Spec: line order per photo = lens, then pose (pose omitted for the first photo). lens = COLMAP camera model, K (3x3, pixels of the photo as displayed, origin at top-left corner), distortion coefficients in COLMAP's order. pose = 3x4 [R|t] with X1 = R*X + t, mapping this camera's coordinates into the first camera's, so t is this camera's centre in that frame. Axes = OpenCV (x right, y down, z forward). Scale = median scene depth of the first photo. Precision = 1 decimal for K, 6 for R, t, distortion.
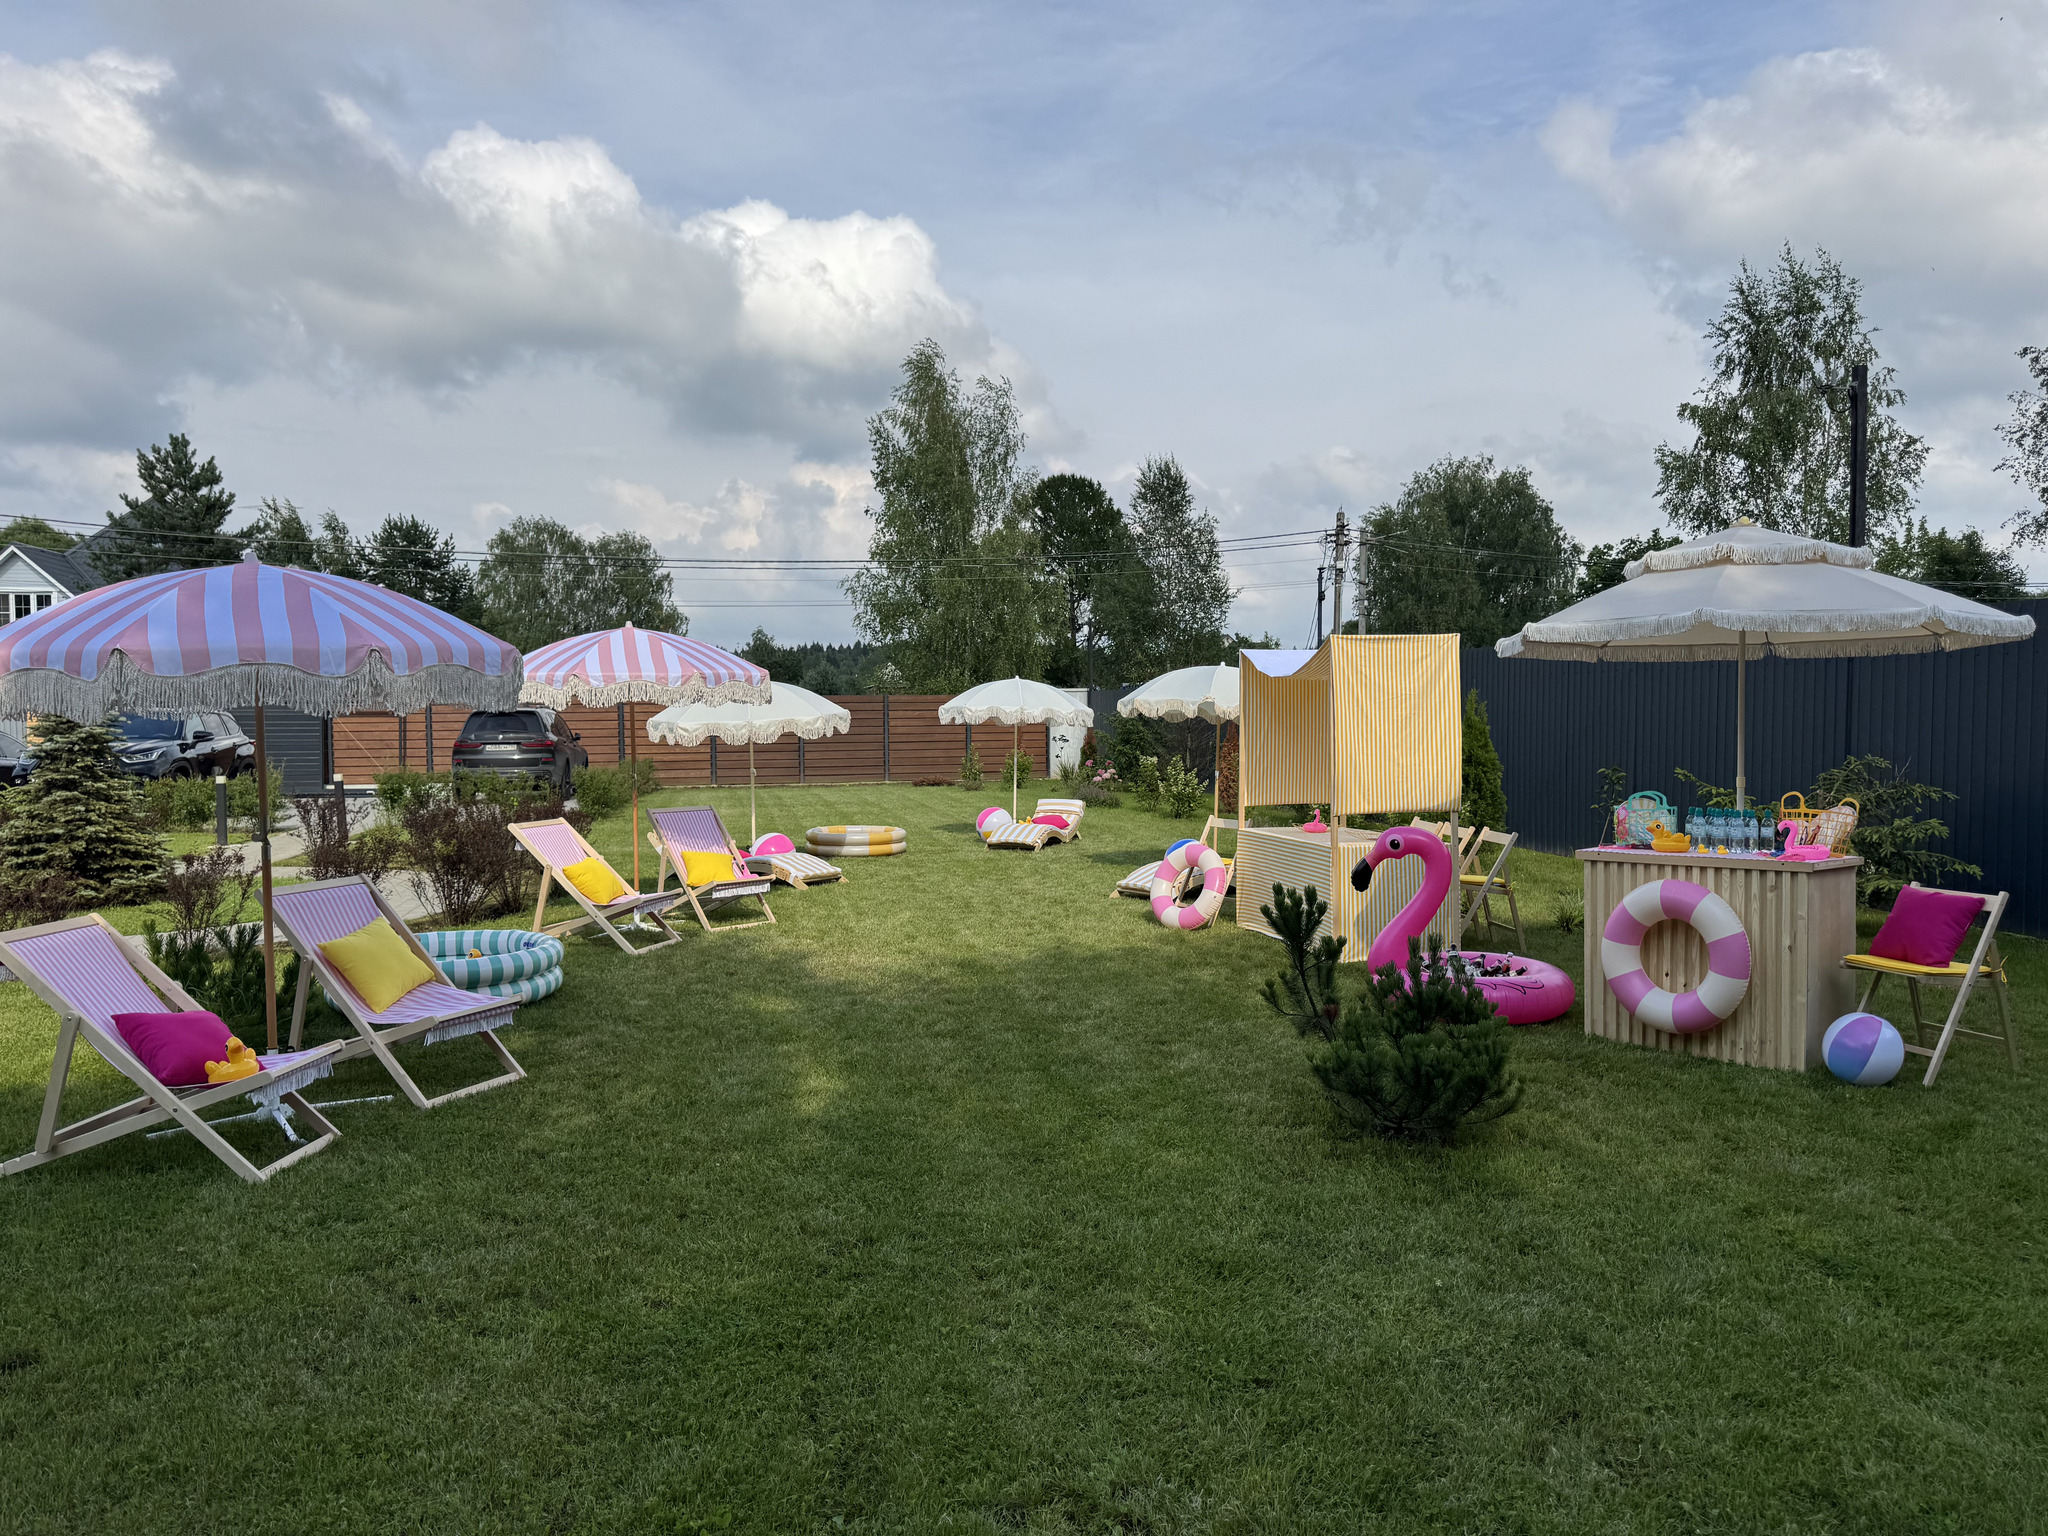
lens RADIAL K [[1424.6, 0, 1024.0], [0, 1424.6, 768.0], [0, 0, 1]] dist [0.062253, -0.081690]
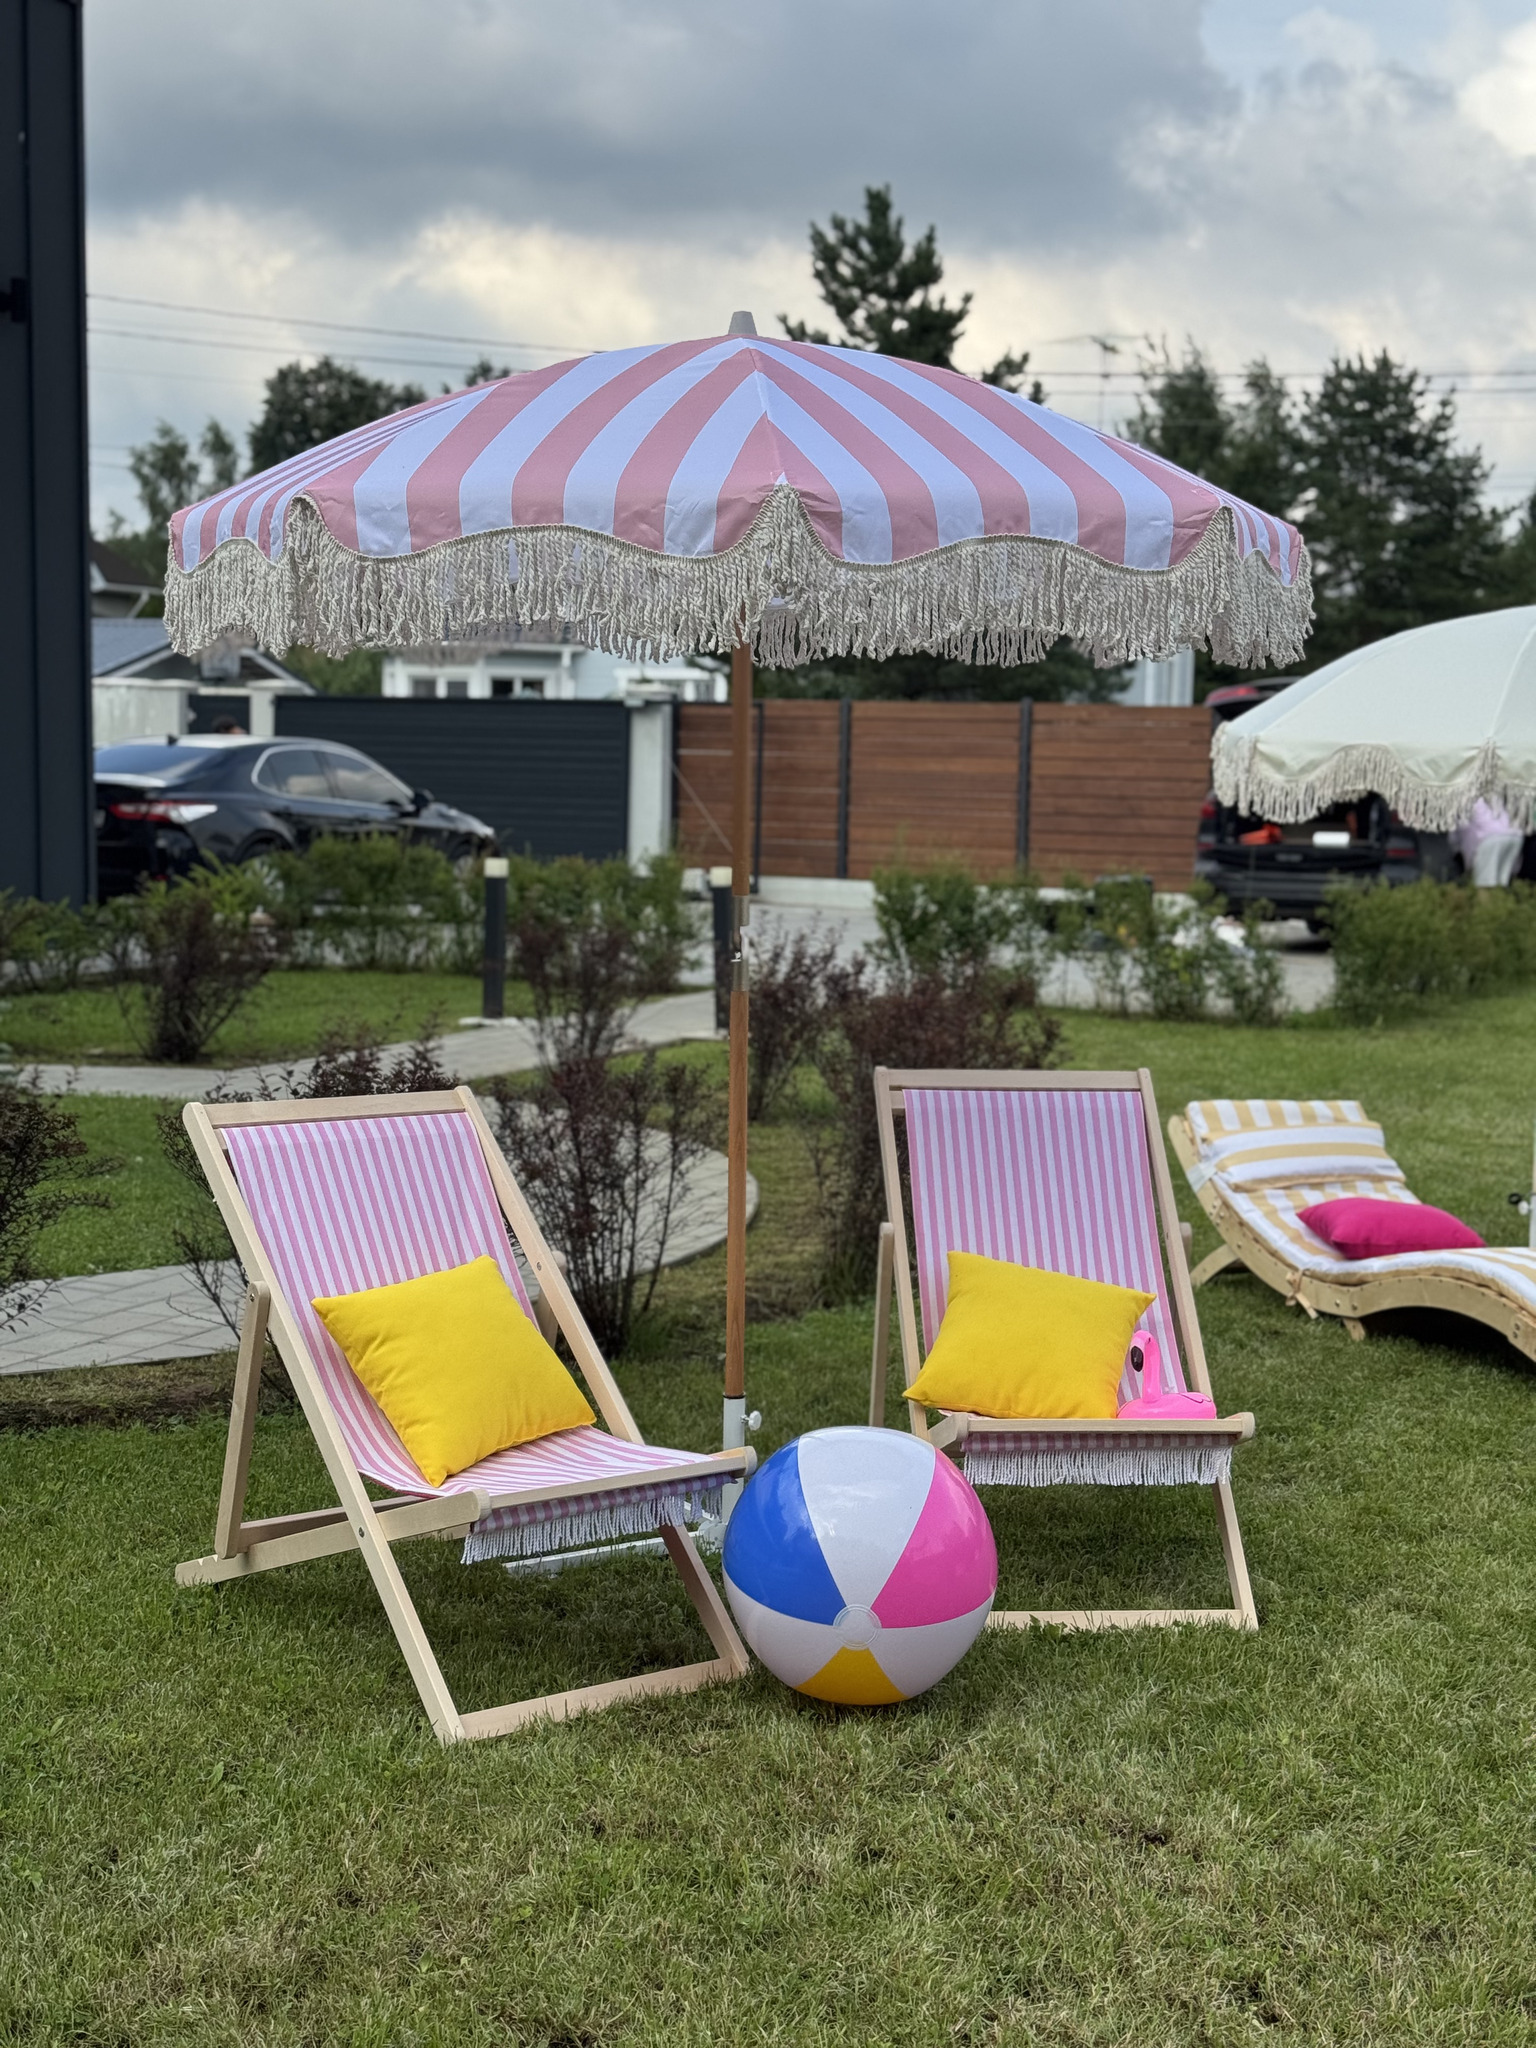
lens RADIAL K [[2839.7, 0, 773.5], [0, 2839.7, 1011.2], [0, 0, 1]] dist [0.171961, -0.226308]
pose [[0.807997, 0.080937, -0.583601, 0.024953], [-0.052565, 0.996472, 0.065421, -0.016600], [0.586837, -0.022183, 0.809401, 0.628553]]
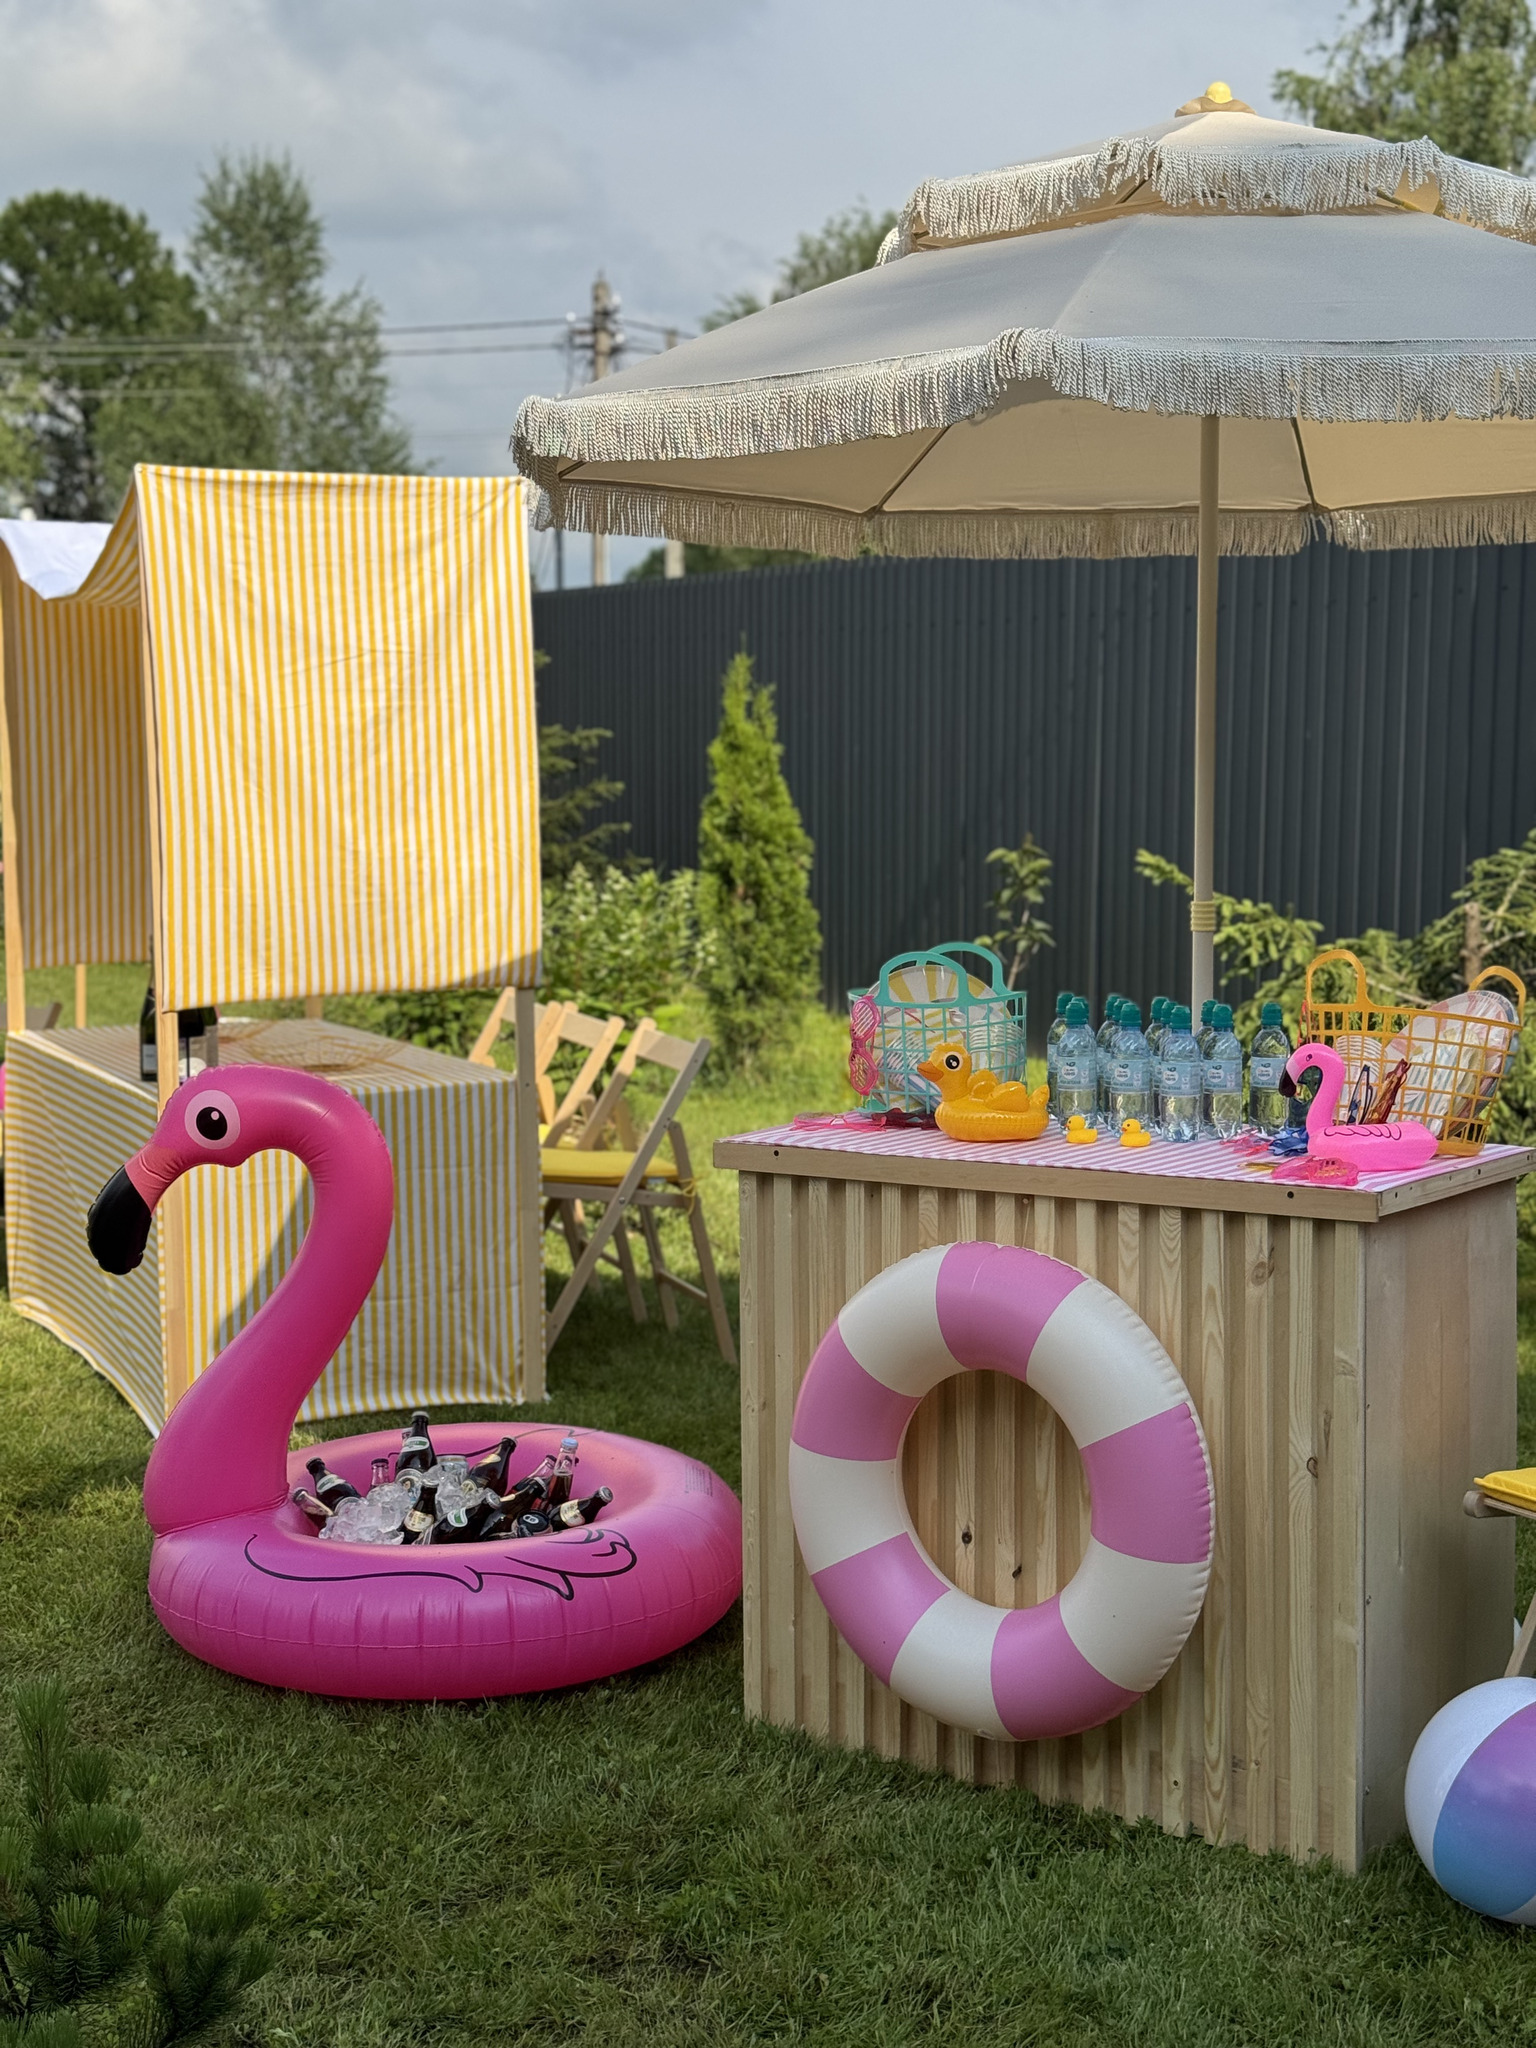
lens RADIAL K [[2818.2, 0, 777.8], [0, 2818.2, 987.7], [0, 0, 1]] dist [0.201077, -0.507742]
pose [[0.969570, -0.021852, 0.243839, 0.174420], [0.008051, 0.998316, 0.057453, -0.008126], [-0.244684, -0.053741, 0.968113, 0.281935]]
